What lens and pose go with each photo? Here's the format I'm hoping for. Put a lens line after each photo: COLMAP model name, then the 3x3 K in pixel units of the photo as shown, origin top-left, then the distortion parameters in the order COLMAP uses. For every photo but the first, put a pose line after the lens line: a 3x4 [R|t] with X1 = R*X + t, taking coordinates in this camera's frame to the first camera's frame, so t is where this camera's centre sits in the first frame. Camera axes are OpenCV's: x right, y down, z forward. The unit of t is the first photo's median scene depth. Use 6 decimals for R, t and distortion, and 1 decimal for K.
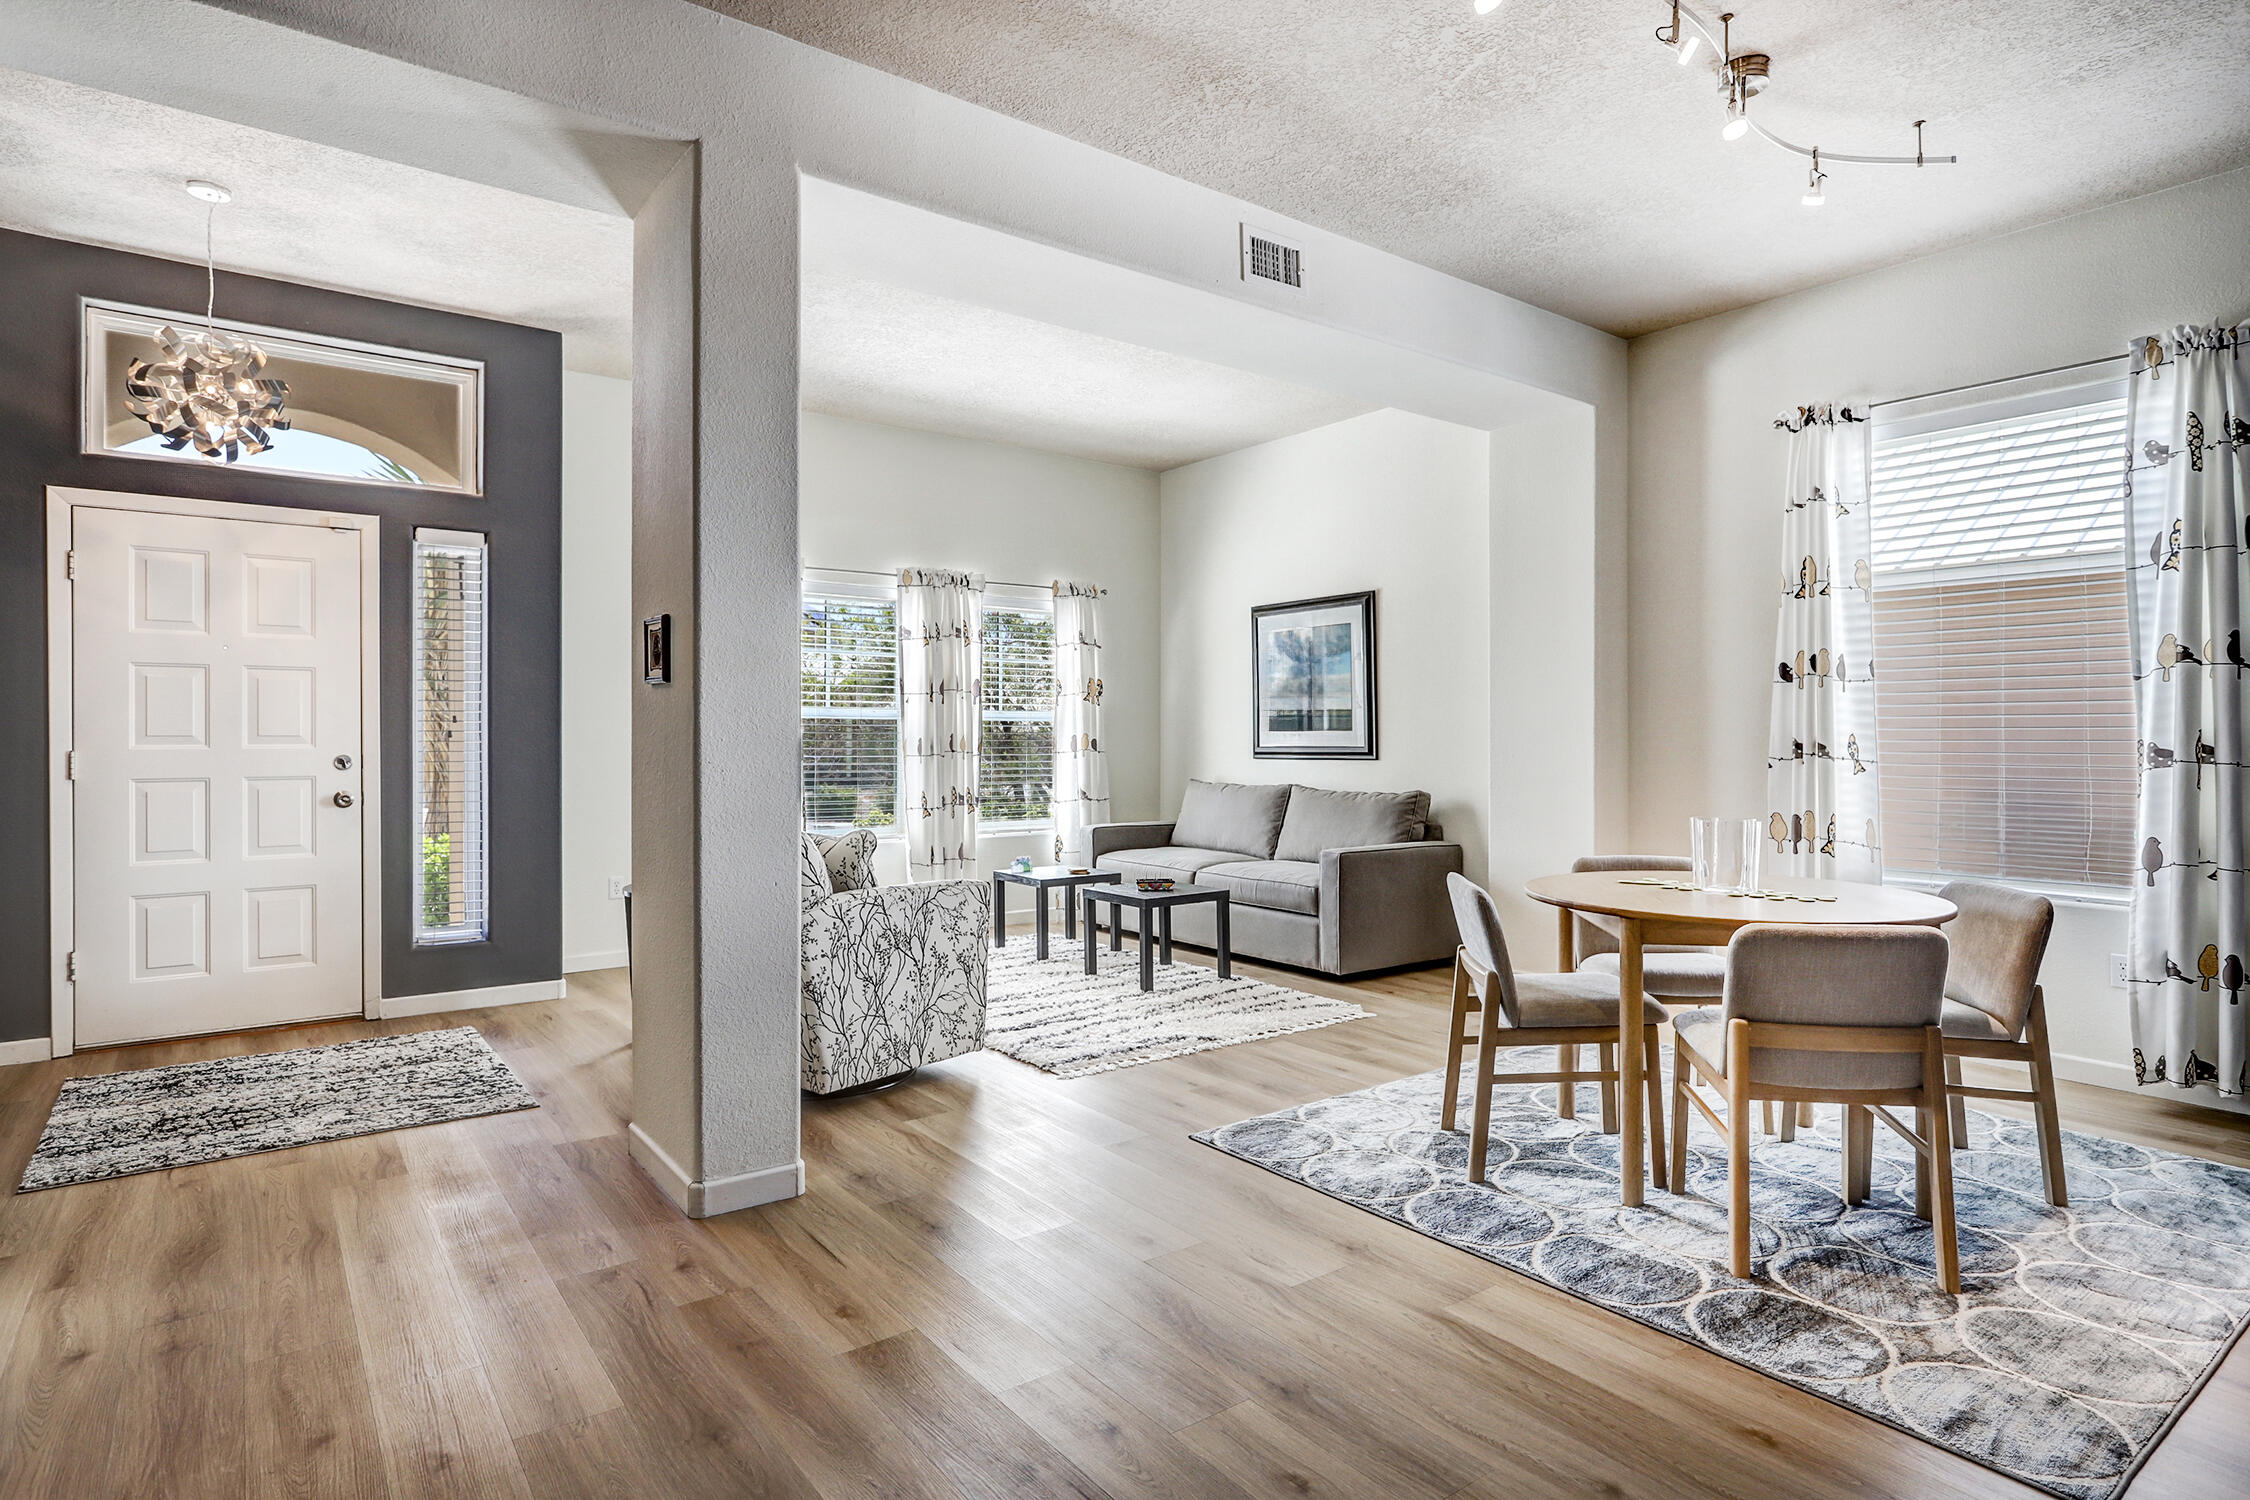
lens RADIAL K [[1188.1, 0, 1126.2], [0, 1188.1, 746.6], [0, 0, 1]] dist [-0.000504, -0.000006]
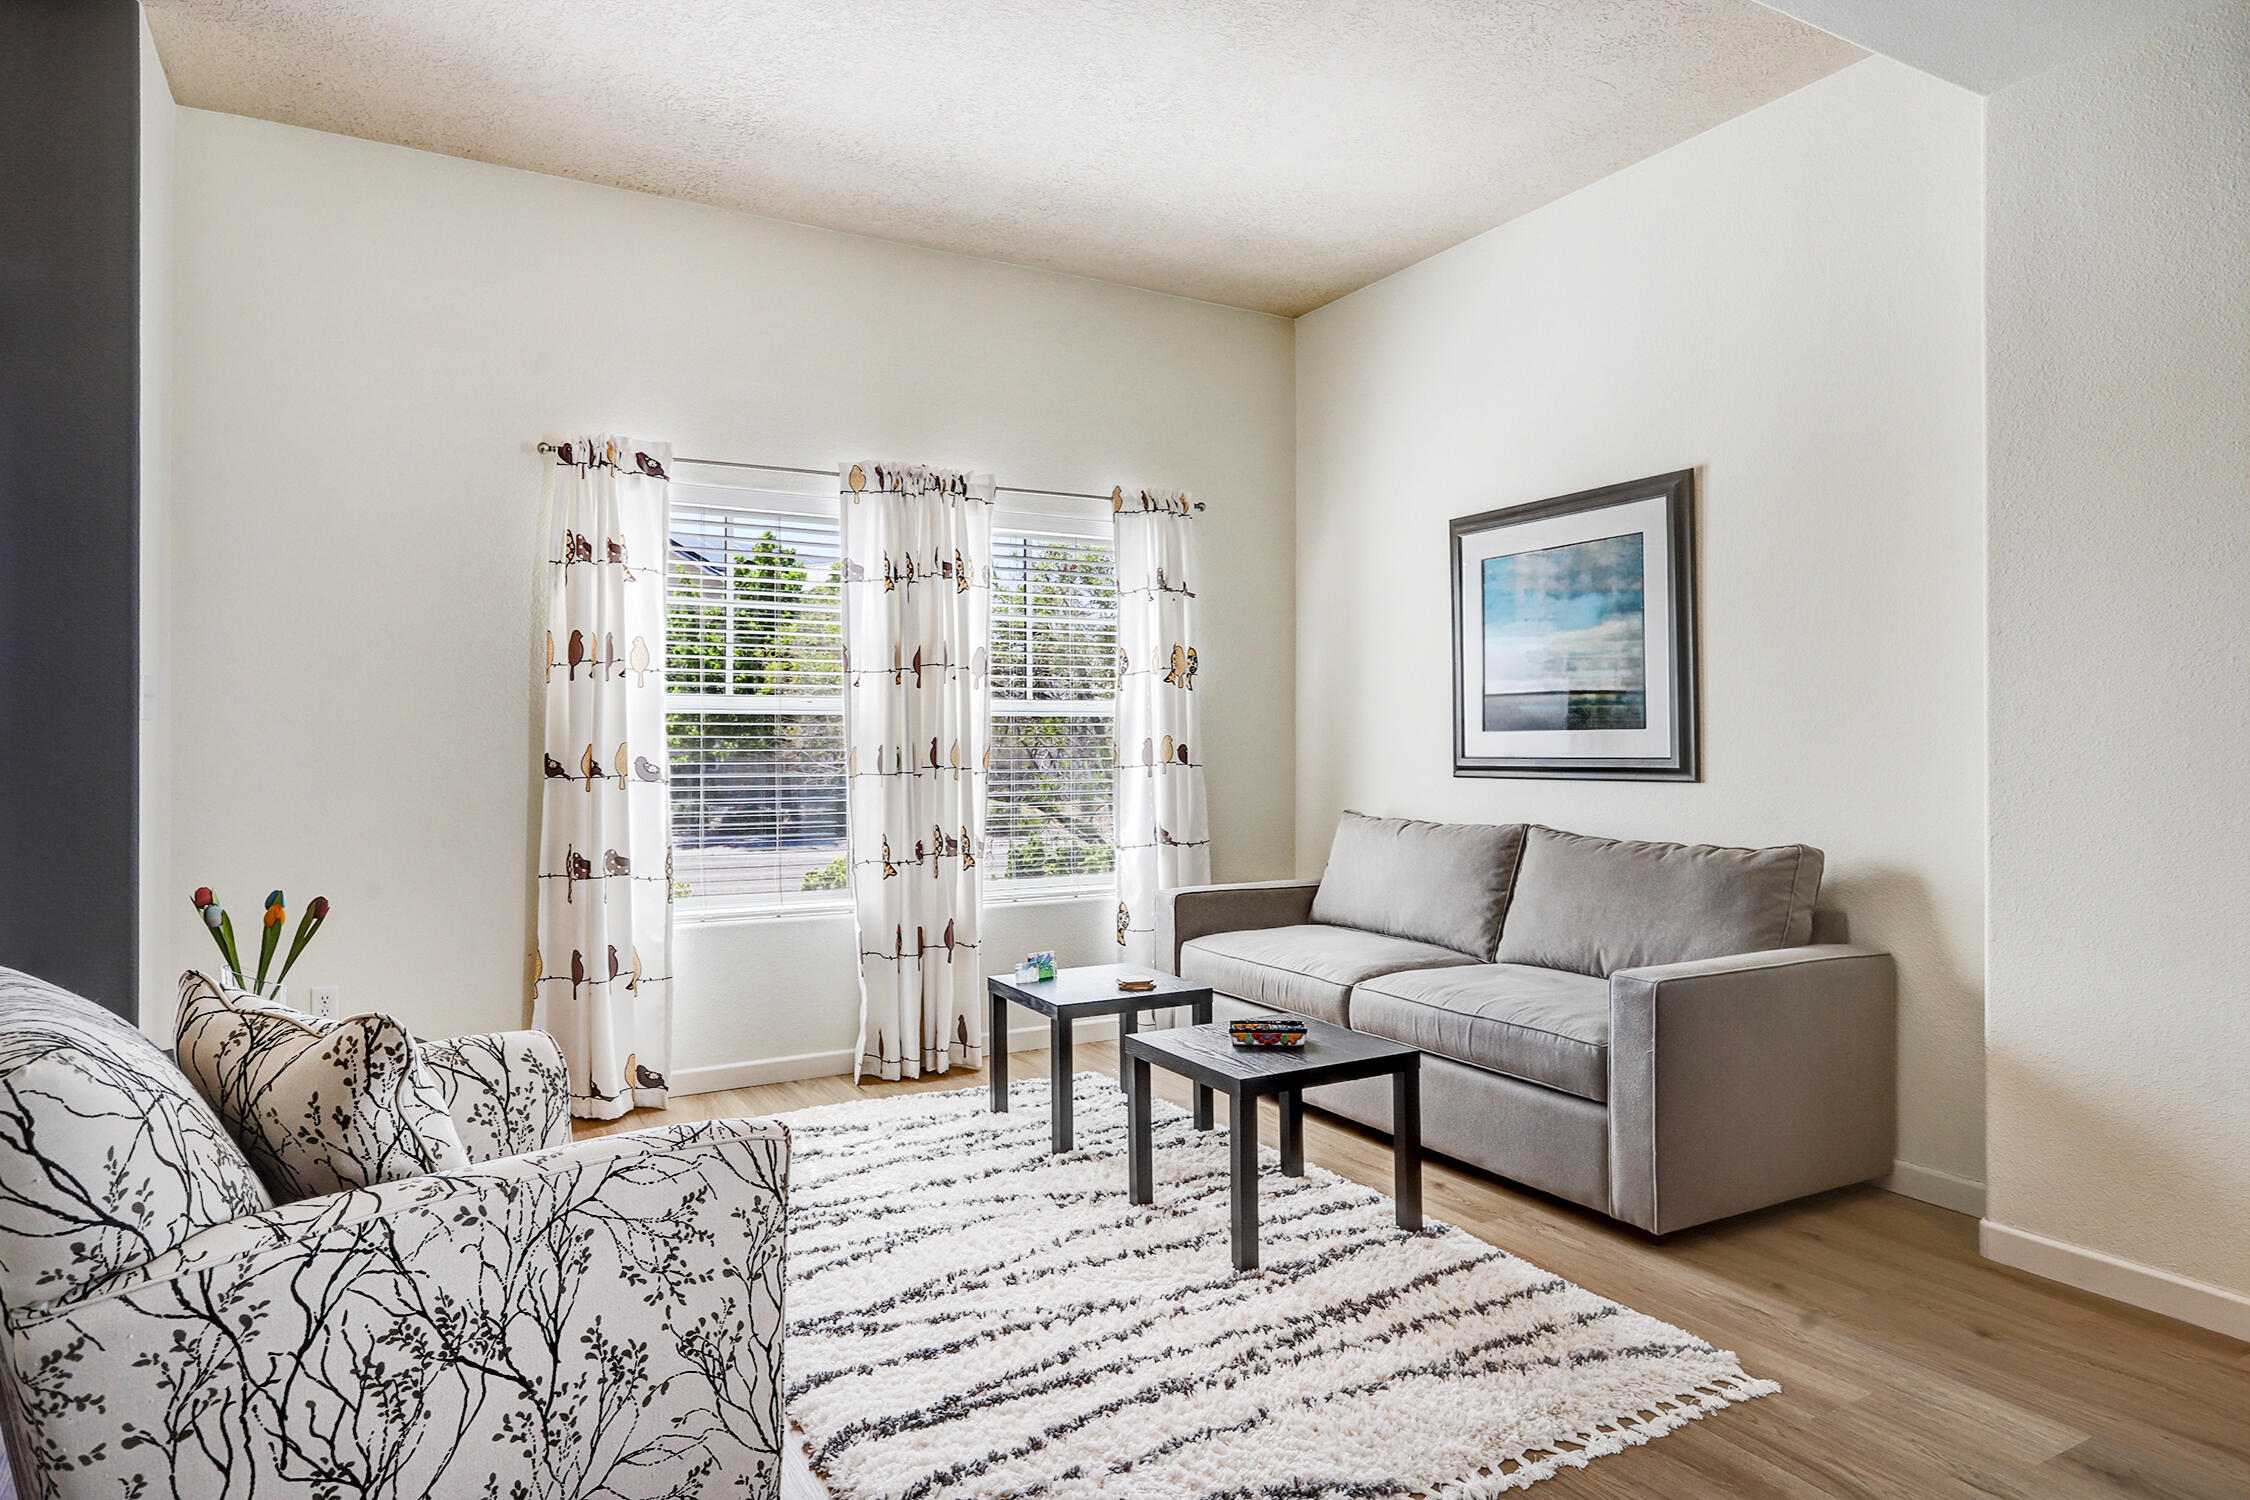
lens RADIAL K [[1302.3, 0, 1026.5], [0, 1302.3, 747.5], [0, 0, 1]] dist [0.005205, 0.000582]
pose [[0.981481, -0.002953, -0.191537, 0.025655], [0.002811, 0.999996, -0.001015, -0.005091], [0.191539, 0.000458, 0.981485, 0.366546]]
